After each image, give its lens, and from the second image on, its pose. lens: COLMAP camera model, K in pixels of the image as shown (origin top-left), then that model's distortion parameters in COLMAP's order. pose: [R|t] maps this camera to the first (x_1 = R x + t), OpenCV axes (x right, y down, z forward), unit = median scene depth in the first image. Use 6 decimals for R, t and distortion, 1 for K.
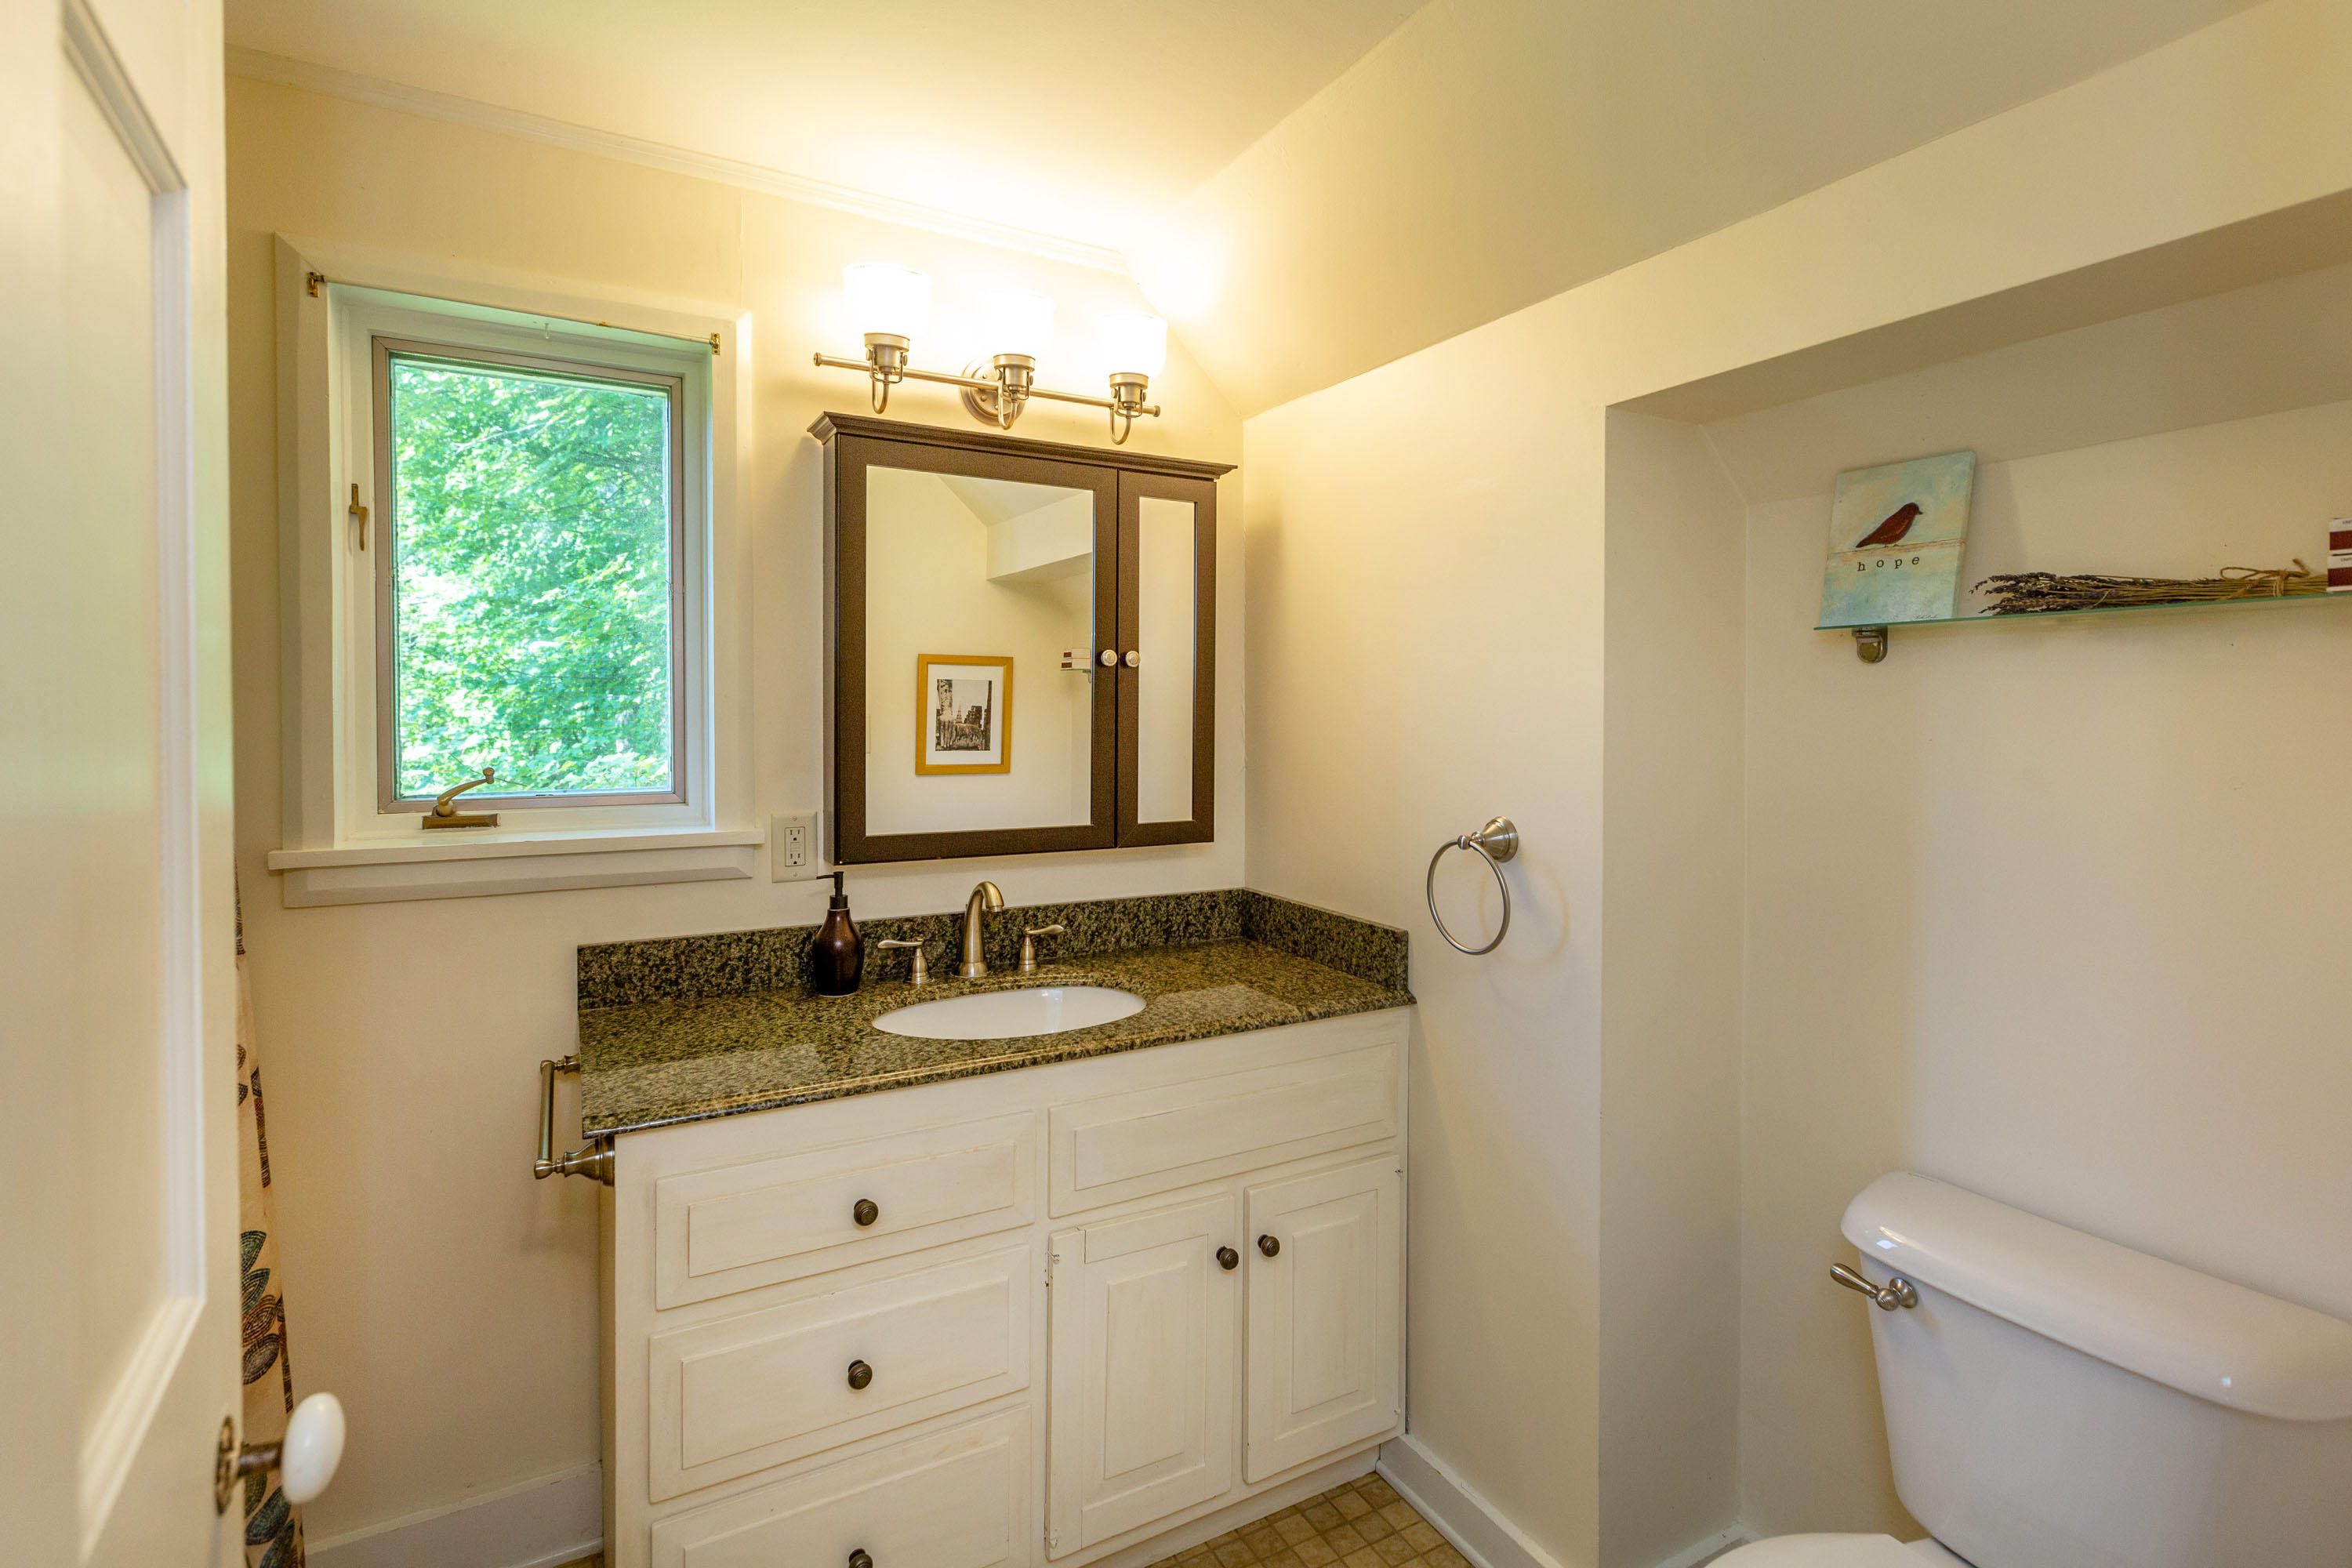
lens RADIAL K [[1087.6, 0, 1166.5], [0, 1087.6, 715.7], [0, 0, 1]] dist [-0.004329, -0.000046]
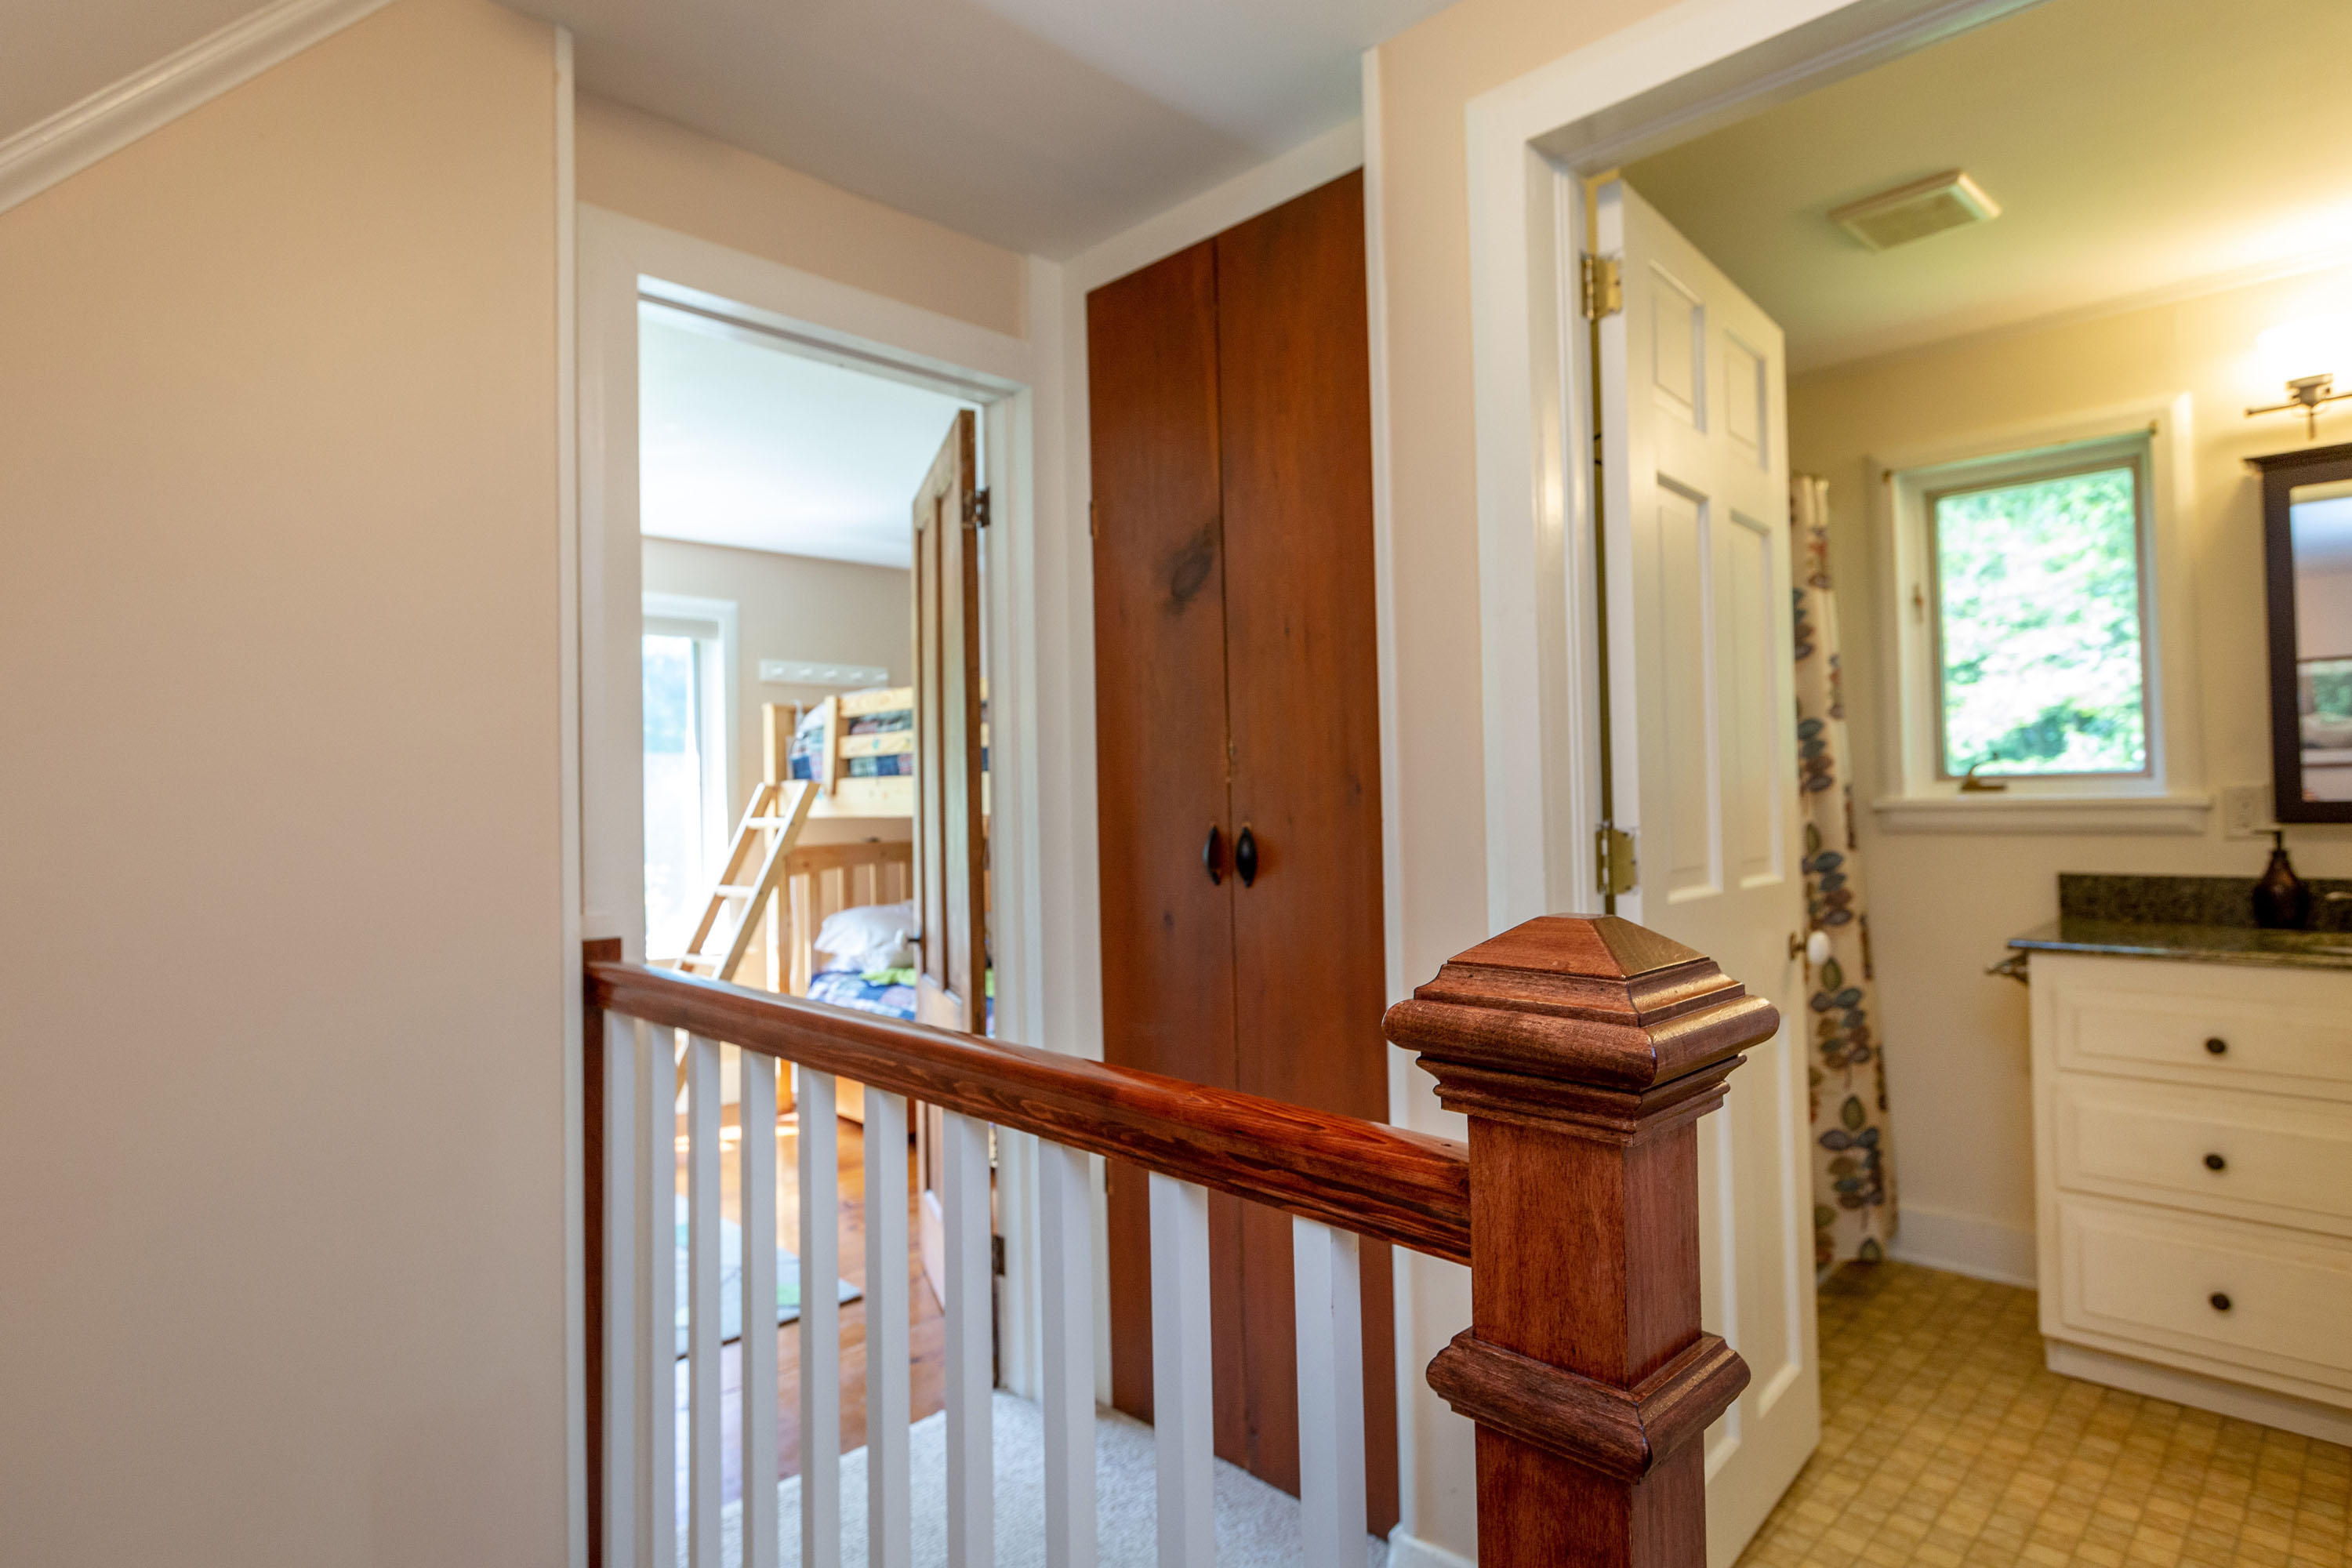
lens RADIAL K [[1255.5, 0, 1176.3], [0, 1255.5, 780.0], [0, 0, 1]] dist [-0.000261, 0.001082]
pose [[0.263819, -0.027176, -0.964189, 0.726769], [0.013998, 0.999606, -0.024344, 0.105191], [0.964471, -0.007075, 0.264096, -0.551835]]
